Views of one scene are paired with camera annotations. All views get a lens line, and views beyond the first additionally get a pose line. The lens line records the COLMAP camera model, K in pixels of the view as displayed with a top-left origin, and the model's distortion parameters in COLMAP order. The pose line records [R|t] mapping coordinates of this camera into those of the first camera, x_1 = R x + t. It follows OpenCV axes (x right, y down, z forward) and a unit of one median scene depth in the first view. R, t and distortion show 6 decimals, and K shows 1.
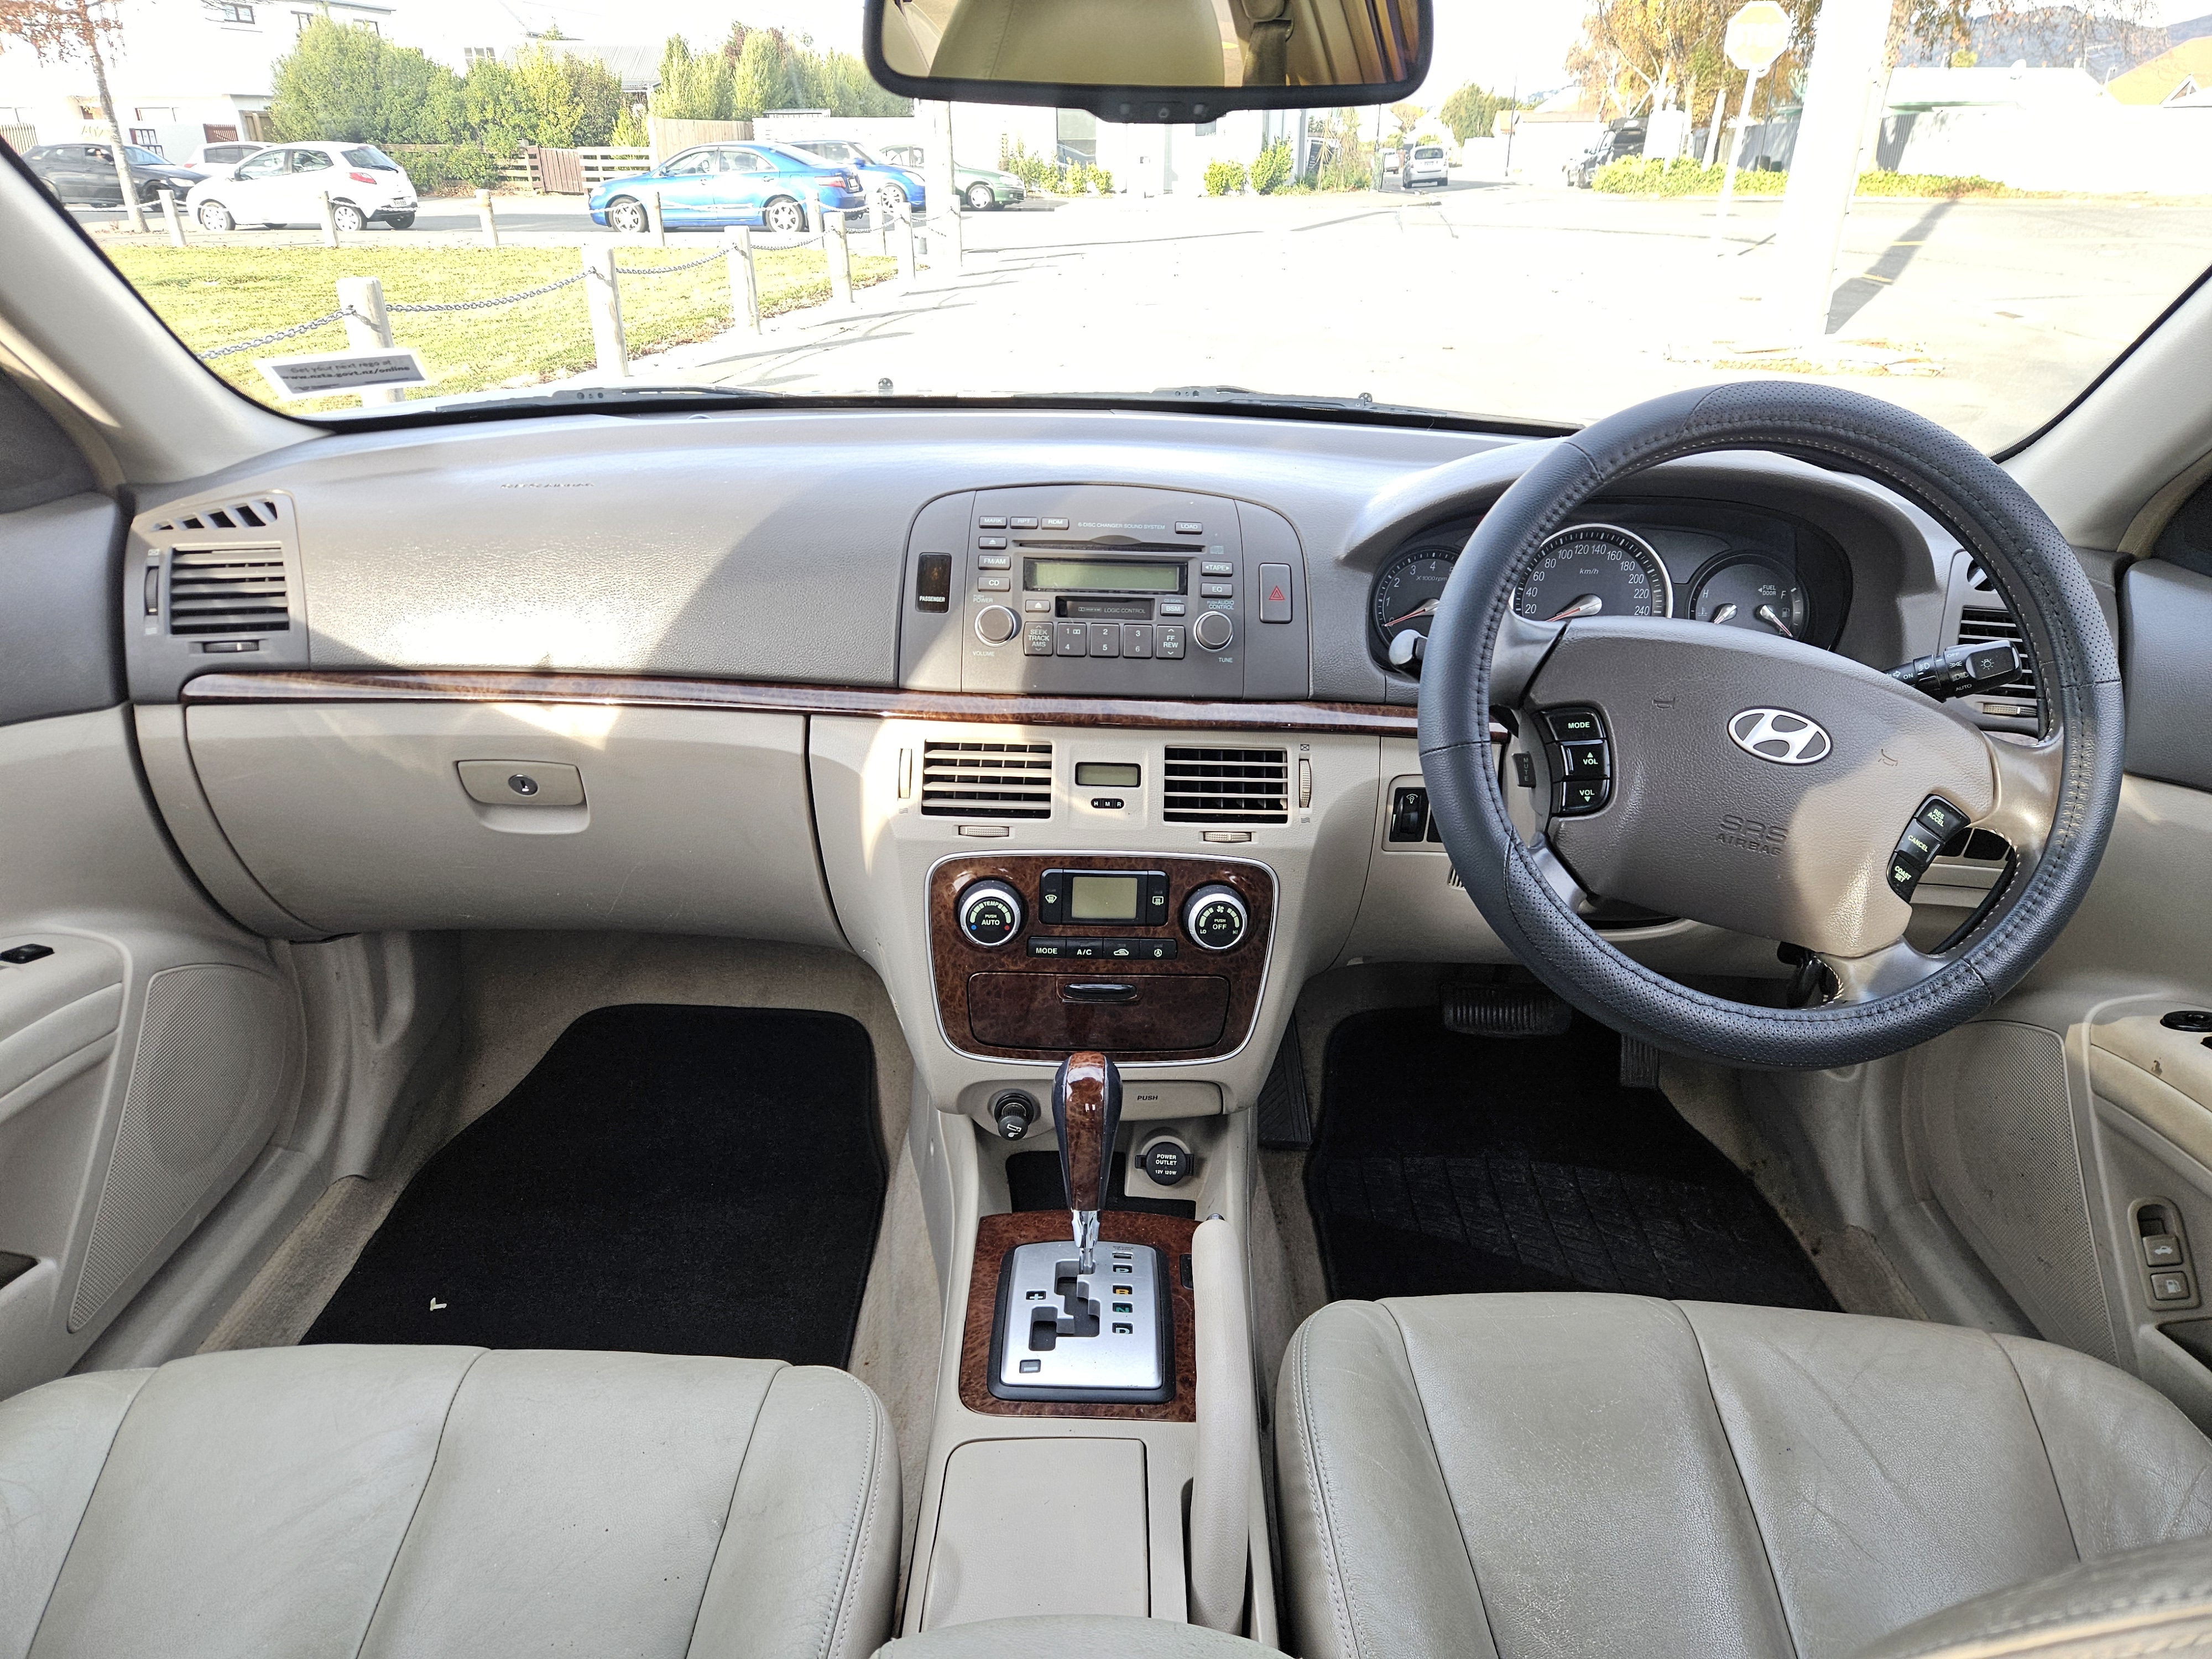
lens RADIAL K [[1468.9, 0, 1092.3], [0, 1468.9, 810.0], [0, 0, 1]] dist [0.030906, -0.025507]
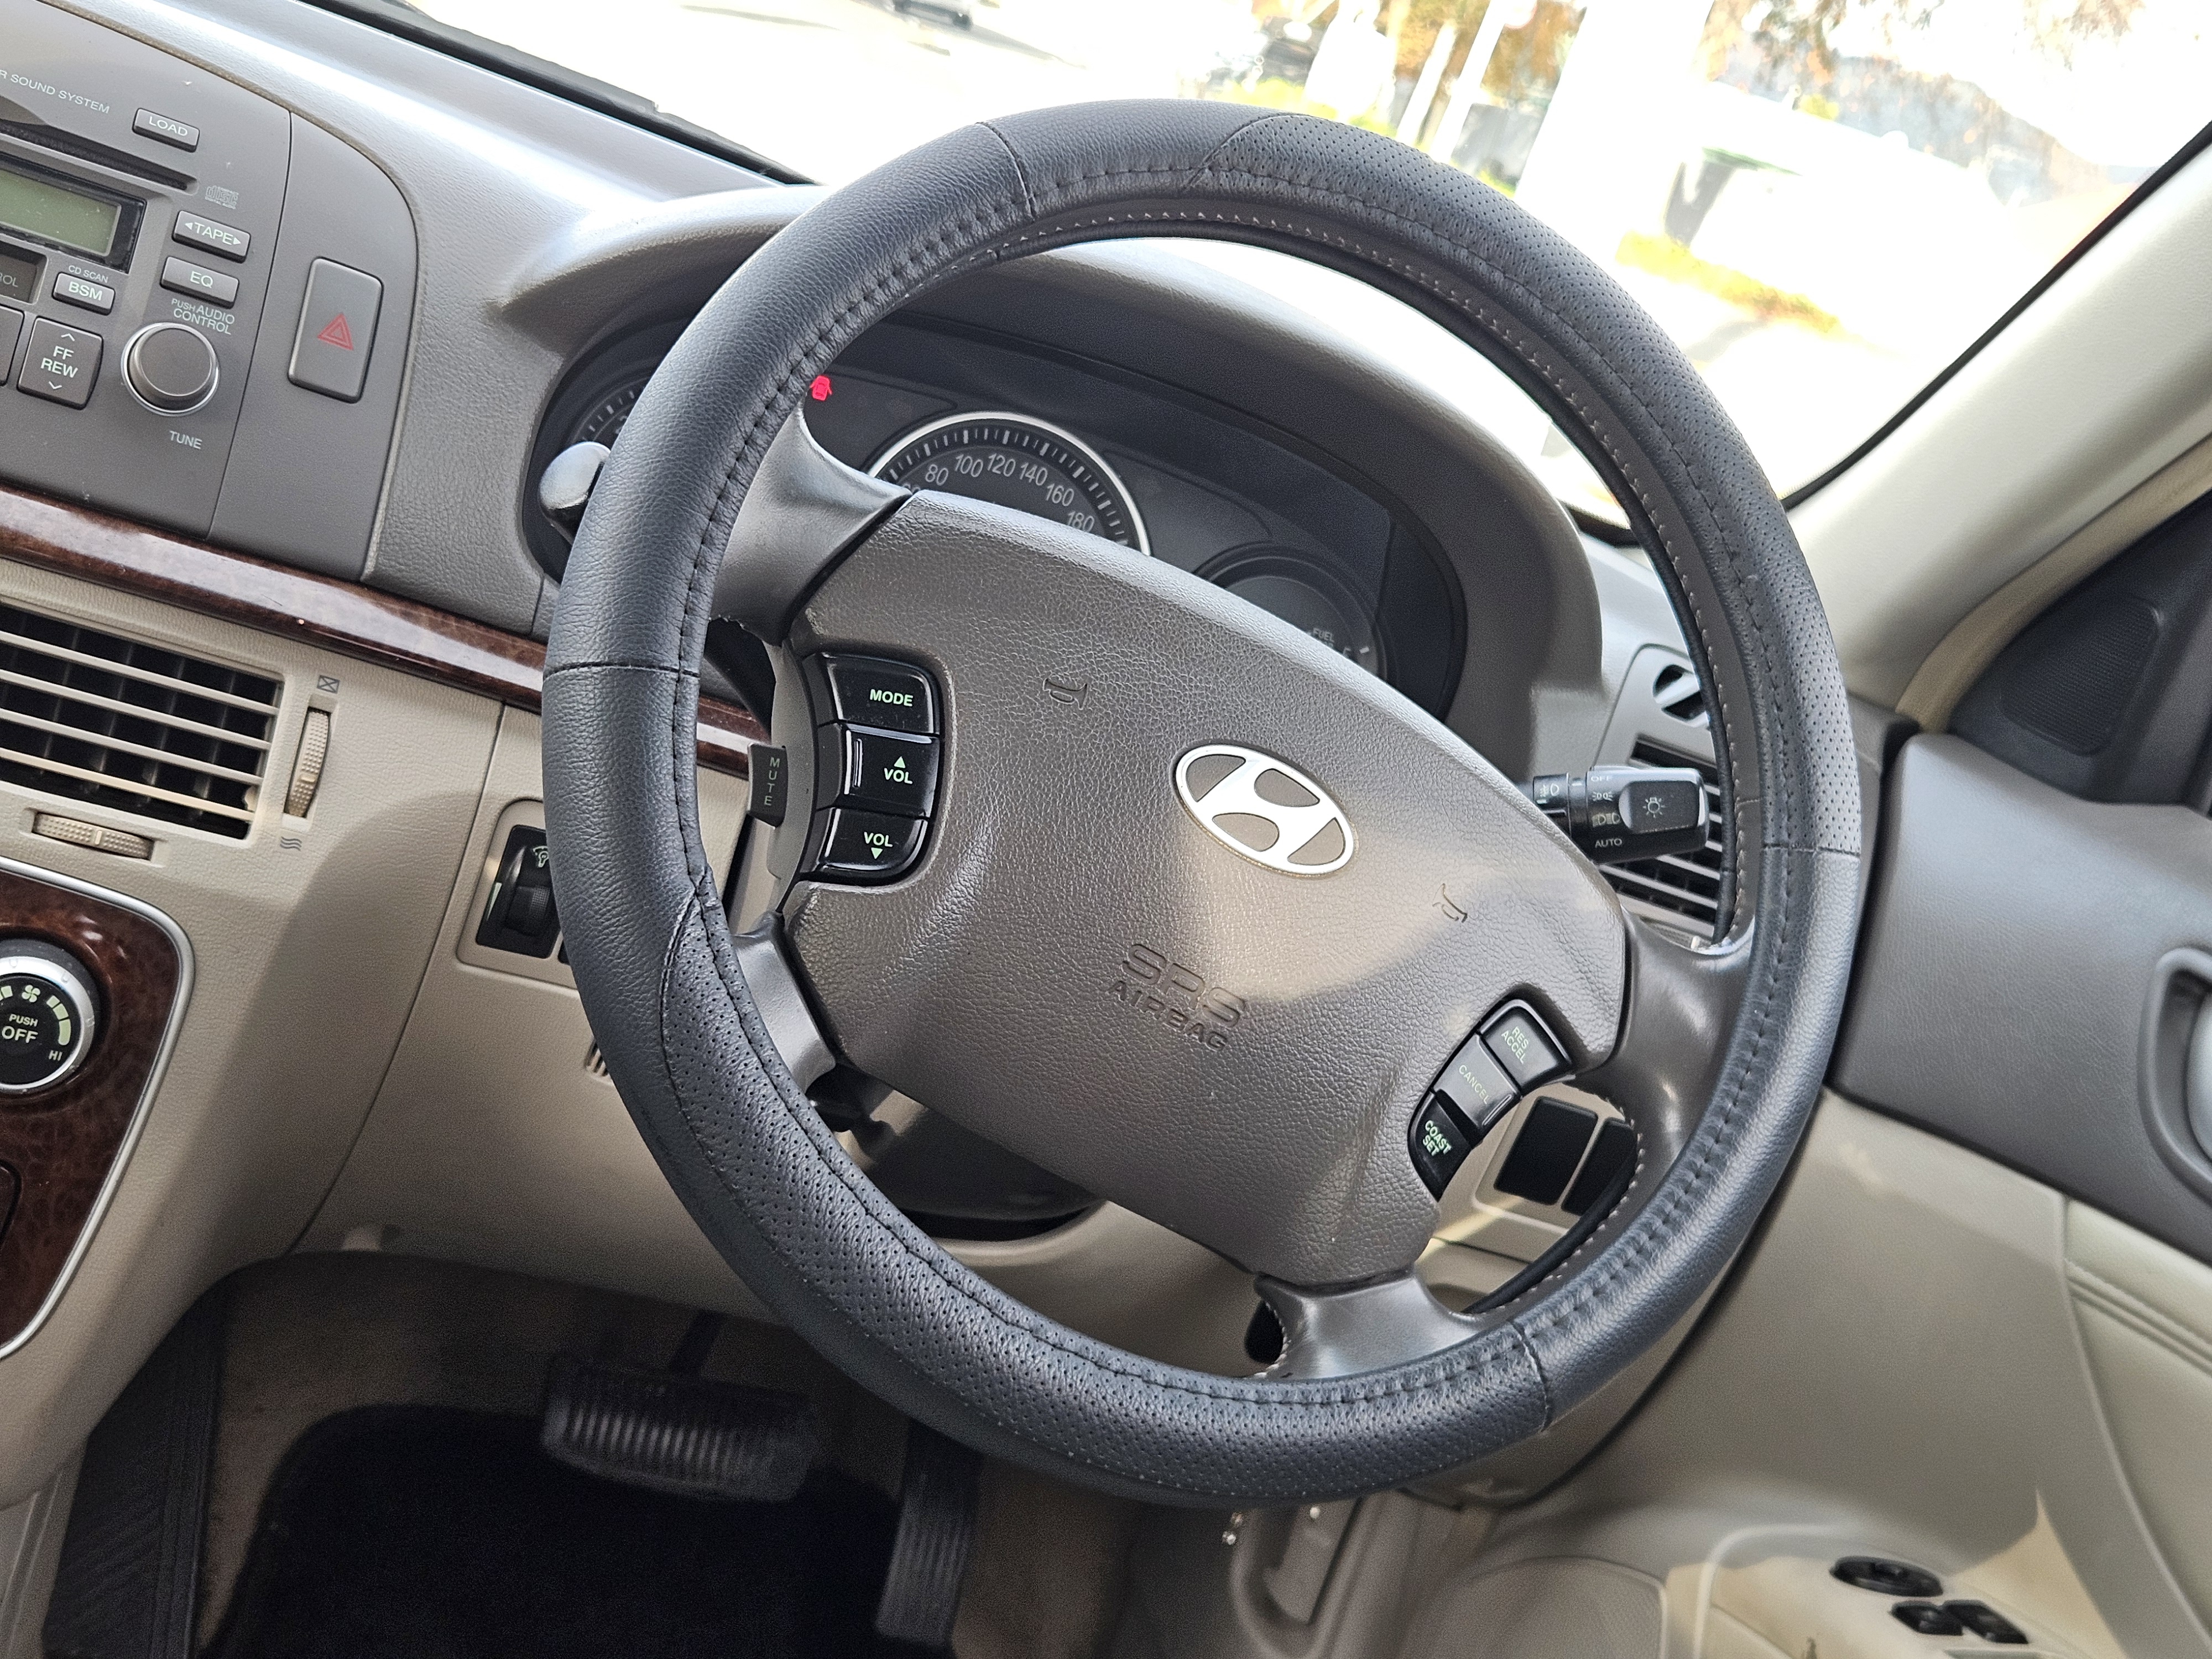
lens RADIAL K [[2947.5, 0, 1122.5], [0, 2947.5, 828.2], [0, 0, 1]] dist [0.106465, 0.000000]
pose [[0.916067, 0.227962, 0.329931, 0.079782], [-0.188545, 0.970946, -0.147360, 0.088402], [-0.353938, 0.072785, 0.932433, 0.081961]]
